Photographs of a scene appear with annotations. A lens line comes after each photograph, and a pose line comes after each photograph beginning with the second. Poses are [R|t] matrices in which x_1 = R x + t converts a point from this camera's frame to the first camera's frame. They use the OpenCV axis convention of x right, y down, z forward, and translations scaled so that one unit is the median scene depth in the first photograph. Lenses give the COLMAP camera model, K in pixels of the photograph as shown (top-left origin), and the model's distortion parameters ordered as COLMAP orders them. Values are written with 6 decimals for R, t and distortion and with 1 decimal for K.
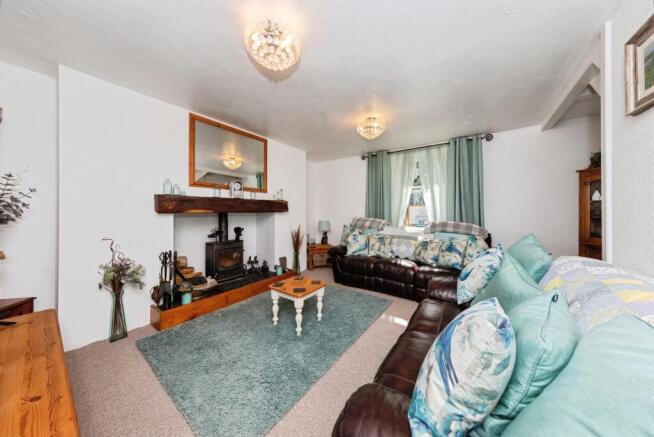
lens RADIAL K [[207.1, 0, 326.1], [0, 207.1, 211.9], [0, 0, 1]] dist [0.005271, -0.000213]
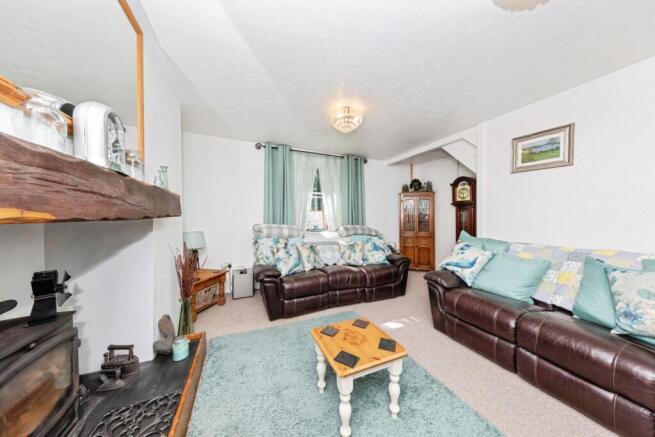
lens RADIAL K [[207.5, 0, 326.6], [0, 207.5, 211.9], [0, 0, 1]] dist [0.005271, -0.000213]
pose [[0.514075, 0.016661, 0.857583, -0.436014], [0.000366, 0.999807, -0.019644, -0.002399], [-0.857745, 0.010412, 0.513970, 0.479003]]
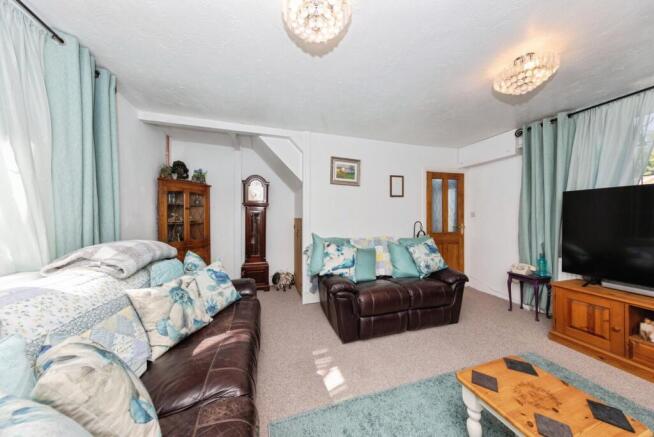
lens RADIAL K [[207.1, 0, 326.1], [0, 207.1, 211.9], [0, 0, 1]] dist [0.005271, -0.000213]
pose [[-0.807970, 0.011319, 0.589115, -0.026472], [-0.004971, 0.999649, -0.026024, -0.003930], [-0.589203, -0.023955, -0.807630, 1.003034]]
